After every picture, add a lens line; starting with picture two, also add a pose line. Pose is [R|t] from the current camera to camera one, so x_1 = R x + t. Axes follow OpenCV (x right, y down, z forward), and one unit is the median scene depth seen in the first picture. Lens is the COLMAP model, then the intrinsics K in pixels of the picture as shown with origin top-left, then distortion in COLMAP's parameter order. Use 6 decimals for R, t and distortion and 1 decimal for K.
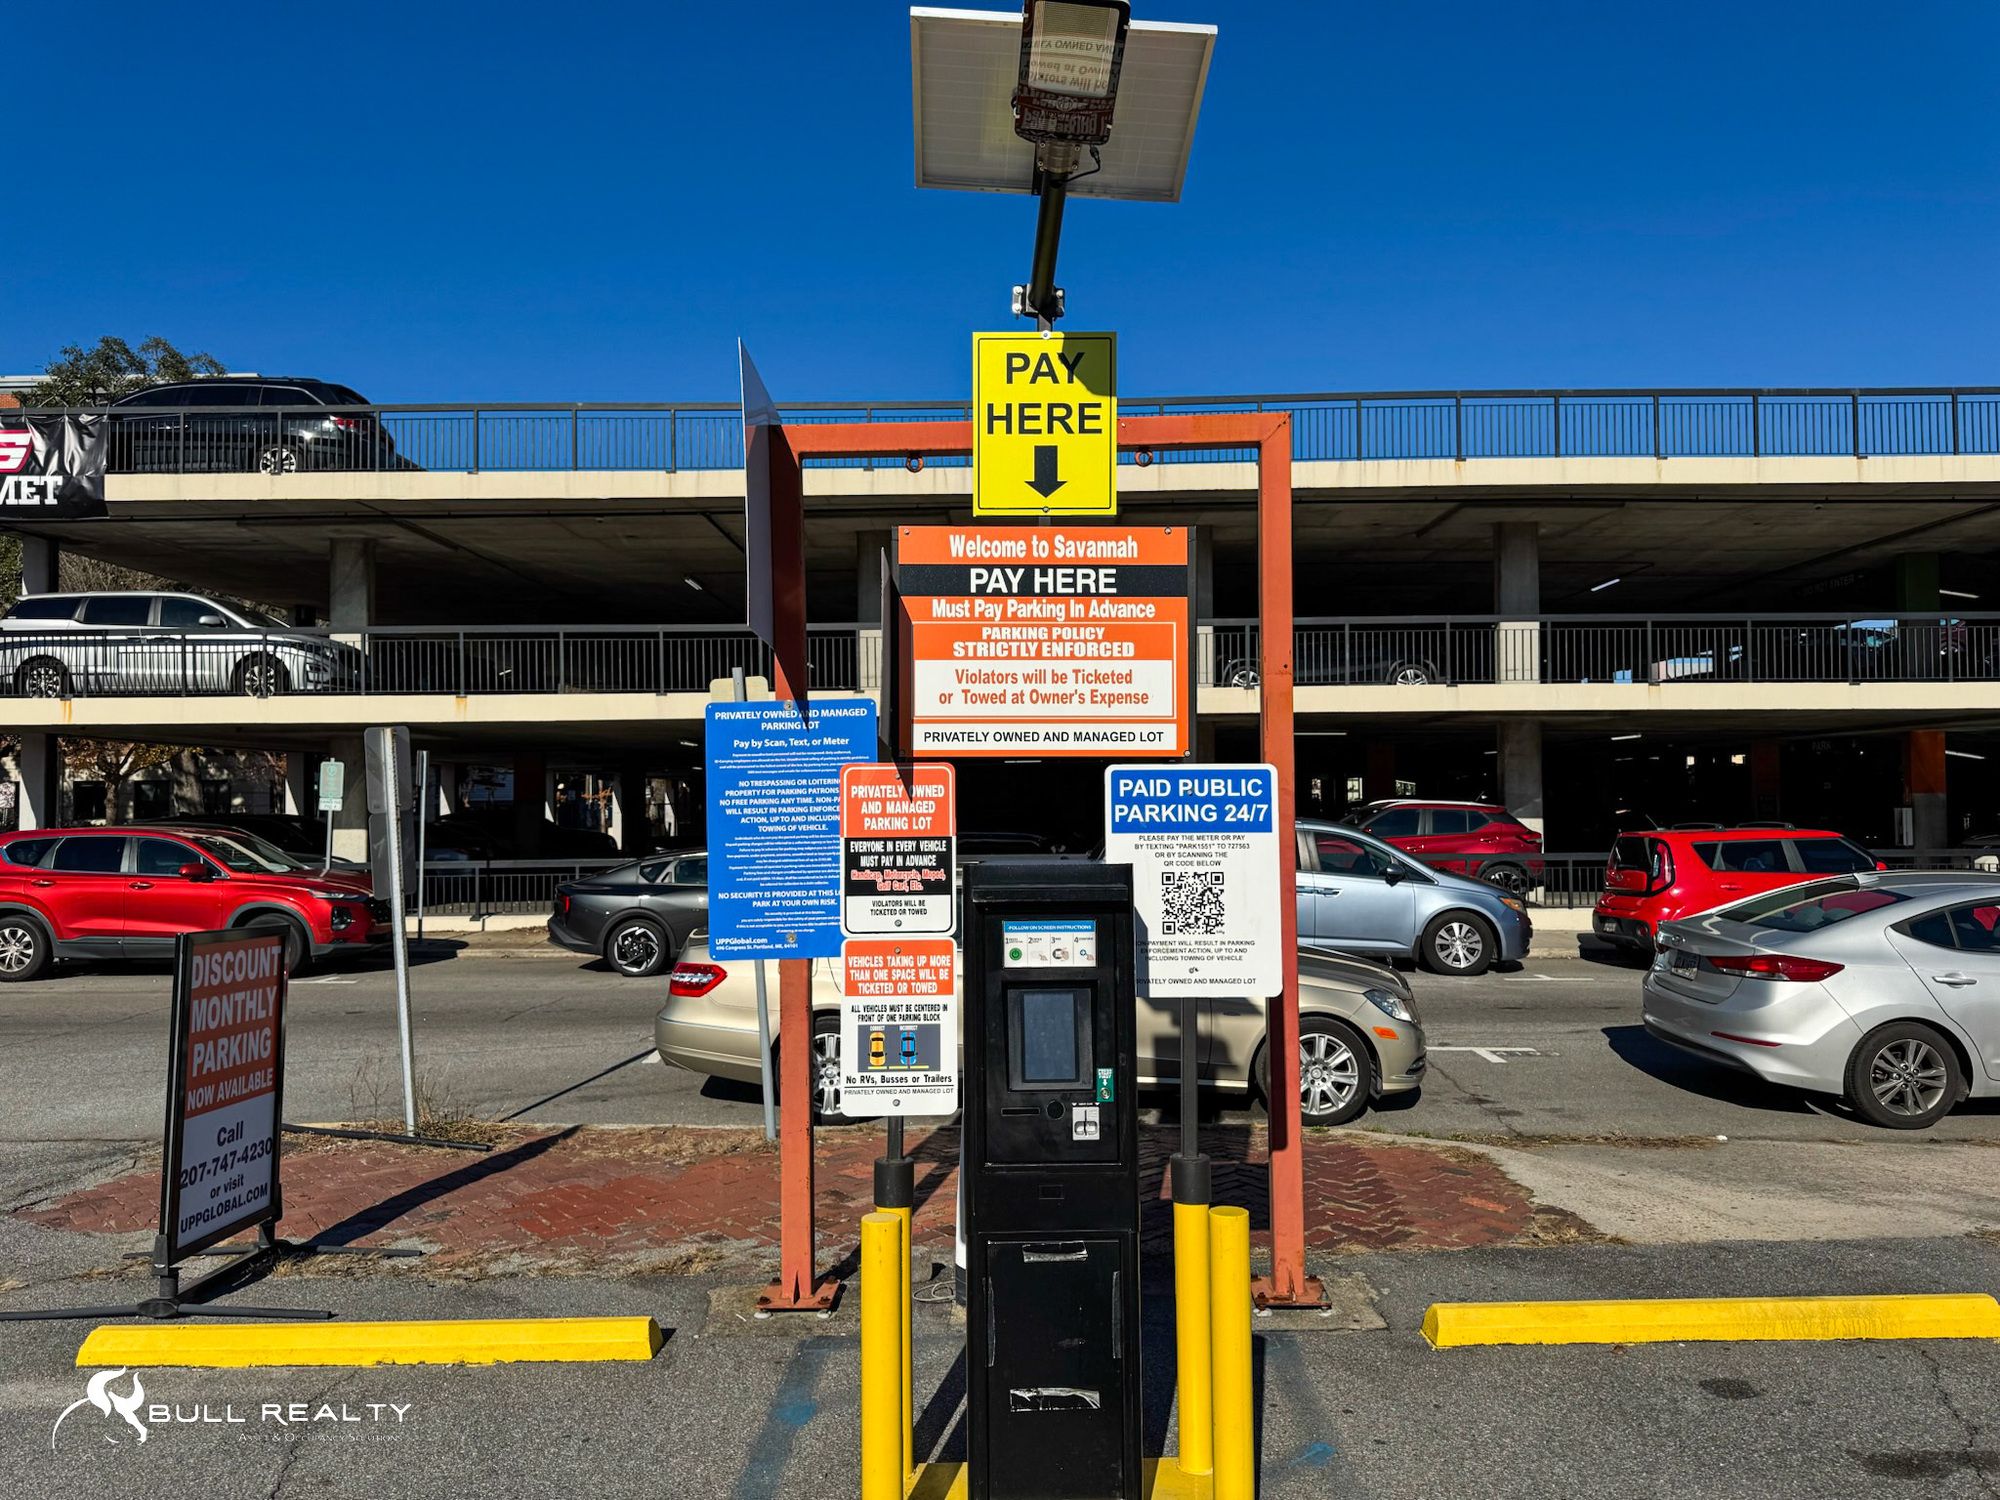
lens RADIAL K [[1393.7, 0, 1001.1], [0, 1393.7, 756.5], [0, 0, 1]] dist [0.165956, -0.281171]
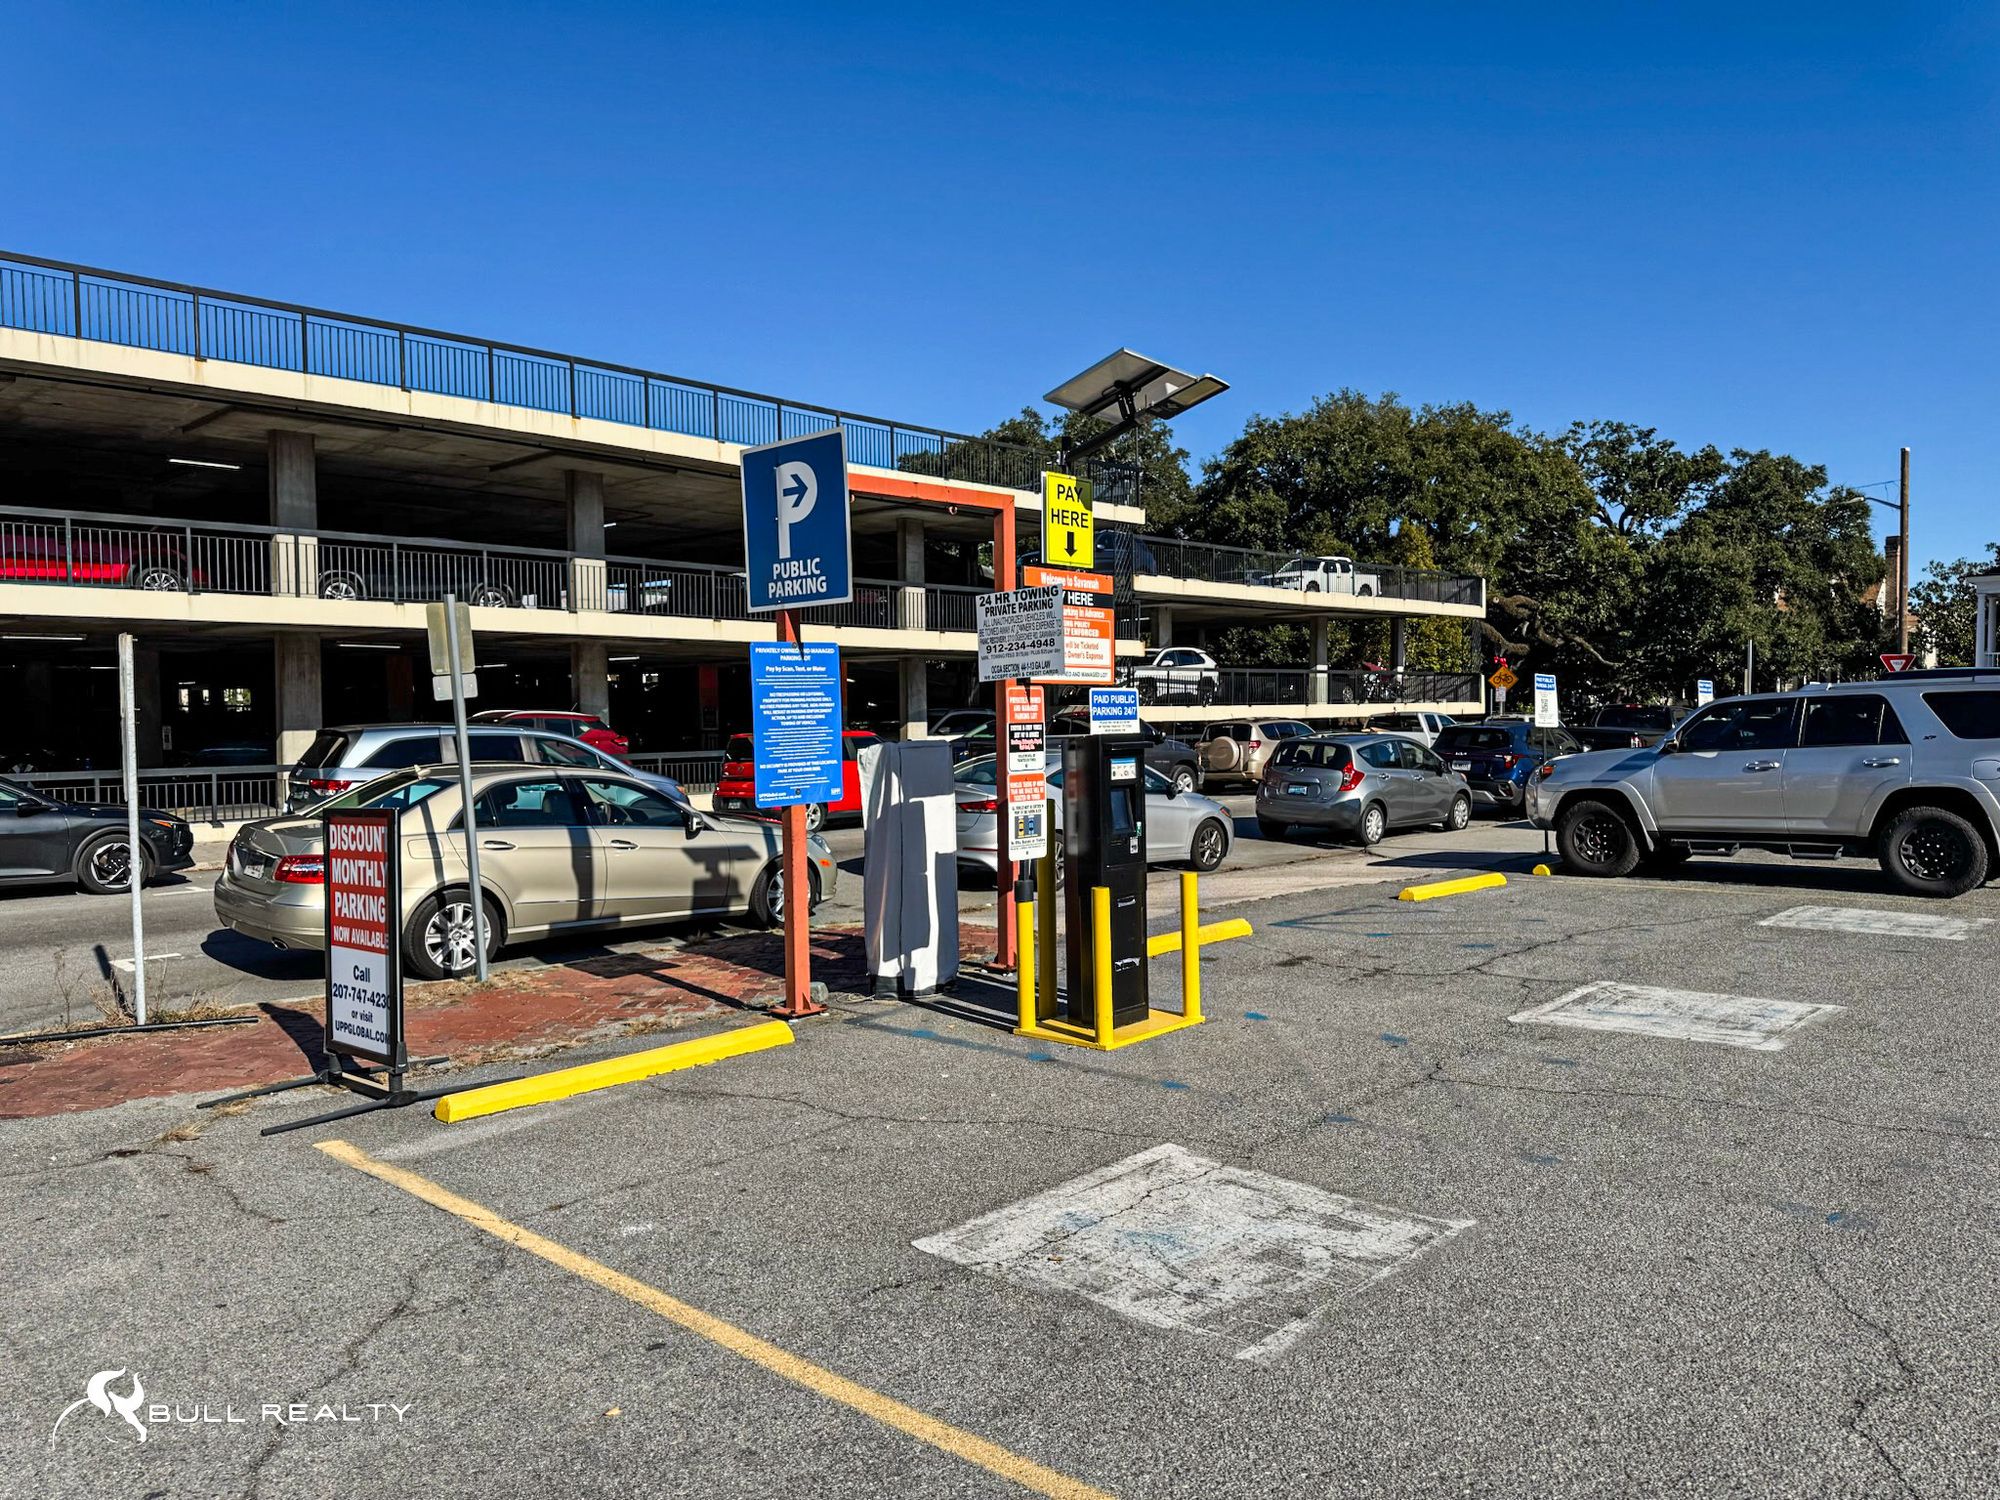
lens RADIAL K [[1393.7, 0, 1001.1], [0, 1393.7, 756.5], [0, 0, 1]] dist [0.165956, -0.281171]
pose [[0.690635, -0.023845, 0.722810, -1.202335], [-0.020331, 0.998421, 0.052363, 0.001273], [-0.722917, -0.050859, 0.689060, -0.277949]]
